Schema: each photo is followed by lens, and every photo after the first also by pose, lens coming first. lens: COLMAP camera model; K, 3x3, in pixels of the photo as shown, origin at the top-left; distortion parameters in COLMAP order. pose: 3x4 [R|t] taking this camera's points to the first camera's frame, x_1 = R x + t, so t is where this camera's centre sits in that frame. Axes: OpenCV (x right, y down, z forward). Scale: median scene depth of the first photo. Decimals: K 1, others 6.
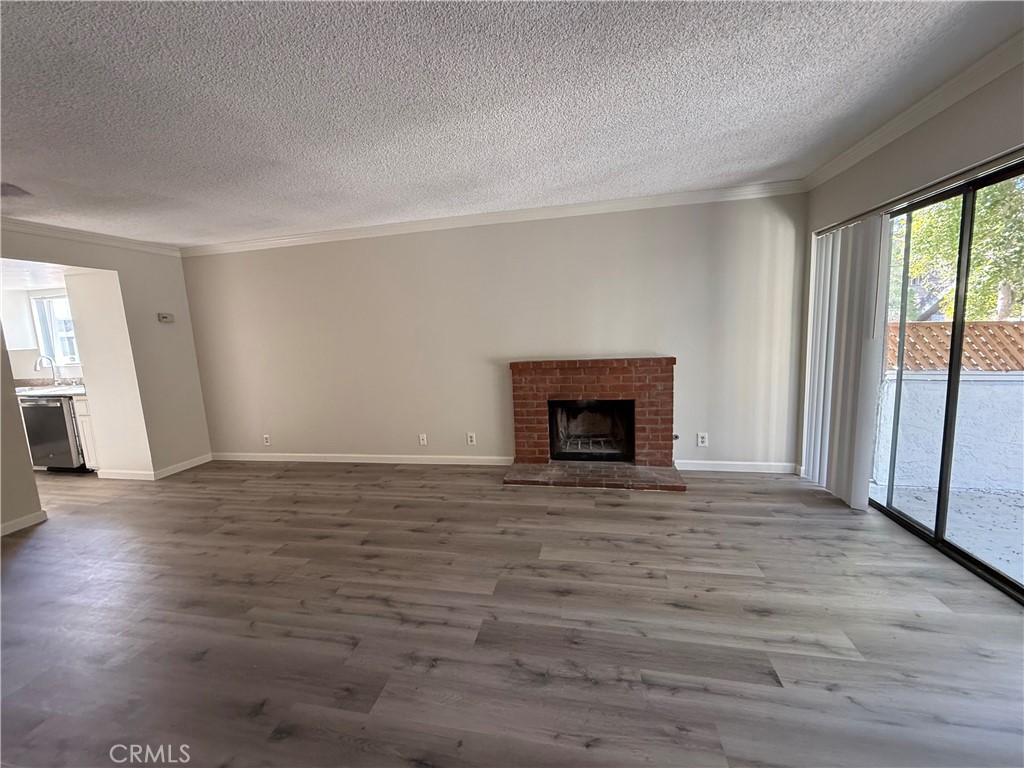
lens RADIAL K [[411.0, 0, 509.5], [0, 411.0, 381.2], [0, 0, 1]] dist [-0.001305, 0.000027]
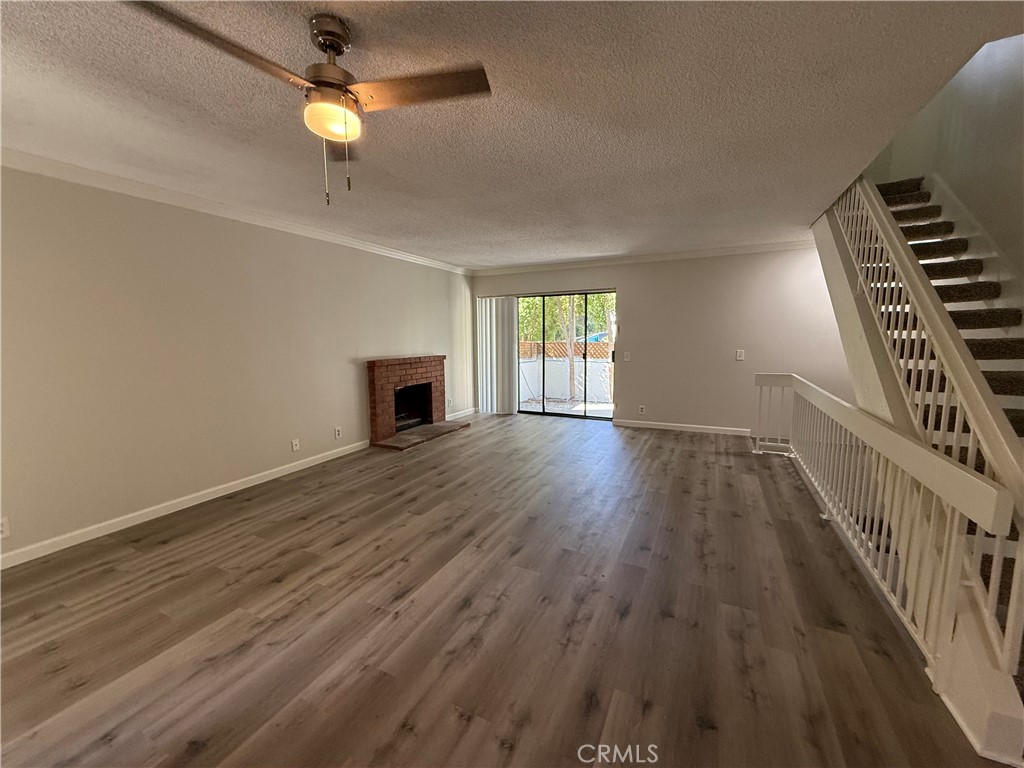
lens RADIAL K [[411.0, 0, 509.9], [0, 411.0, 387.0], [0, 0, 1]] dist [-0.001305, 0.000027]
pose [[0.242844, -0.072655, 0.967341, -1.199210], [0.121037, 0.991668, 0.044097, 0.030069], [-0.962485, 0.106376, 0.249615, 0.315533]]
